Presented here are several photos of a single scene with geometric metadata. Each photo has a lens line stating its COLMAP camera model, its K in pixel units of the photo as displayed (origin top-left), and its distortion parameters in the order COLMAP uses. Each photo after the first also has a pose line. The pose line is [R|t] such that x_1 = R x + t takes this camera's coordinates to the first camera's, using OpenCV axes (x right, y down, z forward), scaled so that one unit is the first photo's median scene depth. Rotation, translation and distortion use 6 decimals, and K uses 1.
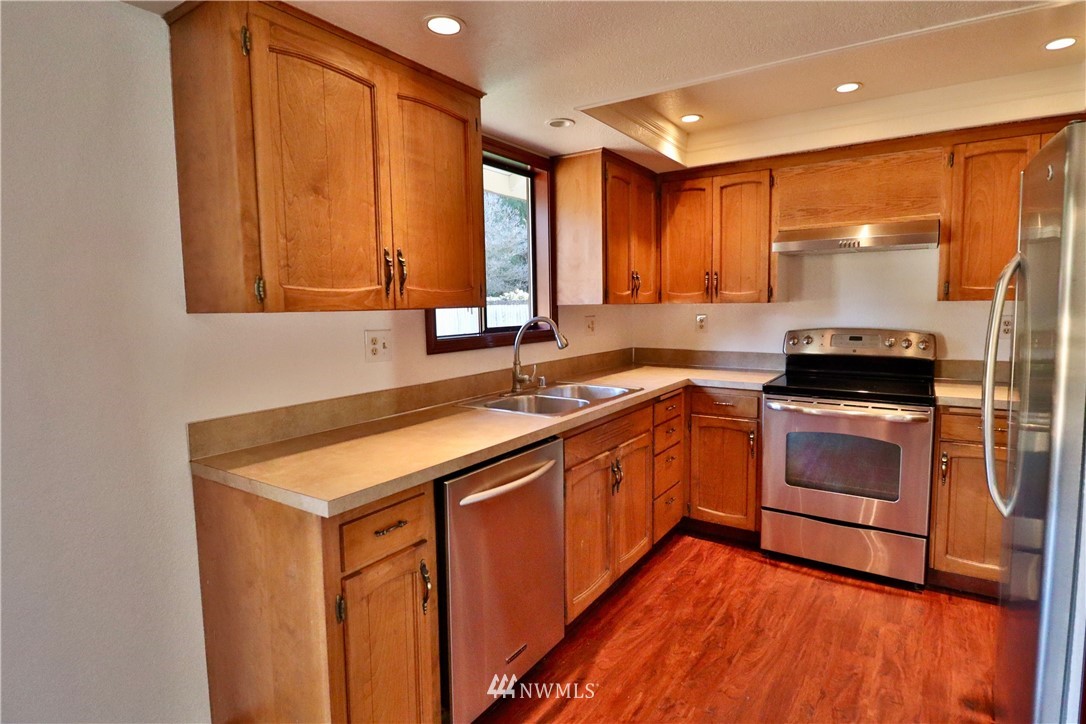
lens RADIAL K [[561.2, 0, 556.5], [0, 561.2, 351.1], [0, 0, 1]] dist [0.000678, -0.013827]
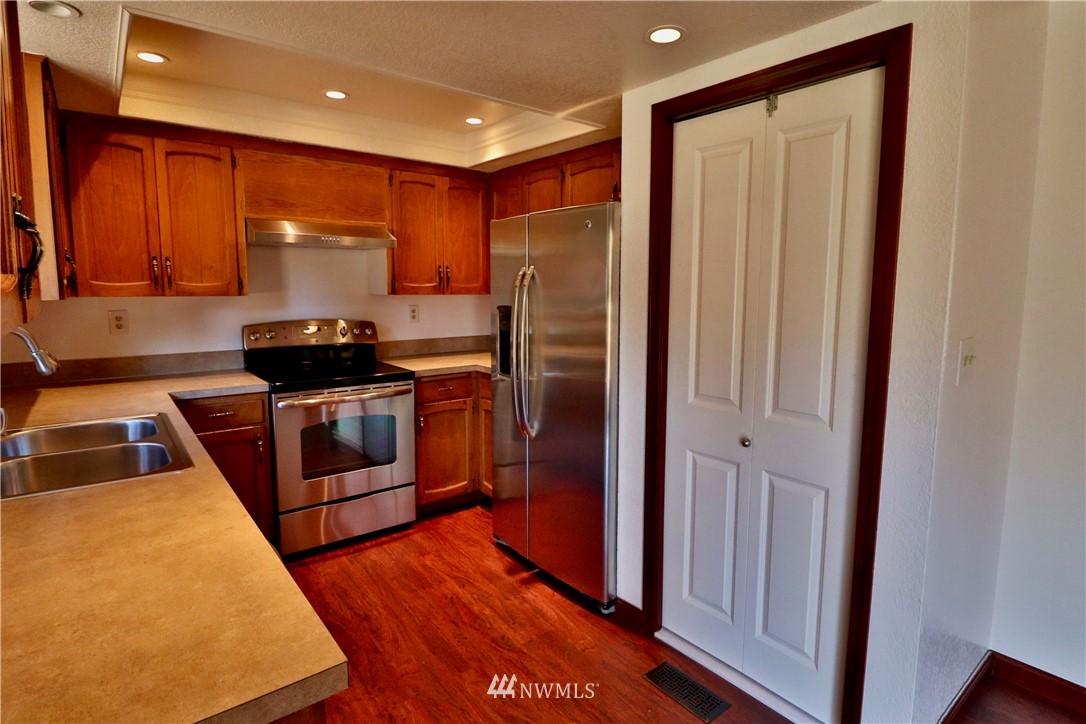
lens RADIAL K [[561.2, 0, 556.5], [0, 561.2, 351.1], [0, 0, 1]] dist [0.000678, -0.013827]
pose [[0.307776, -0.095699, 0.946634, -0.386167], [0.072086, 0.994415, 0.077093, -0.034612], [-0.948724, 0.044512, 0.312955, 0.269610]]
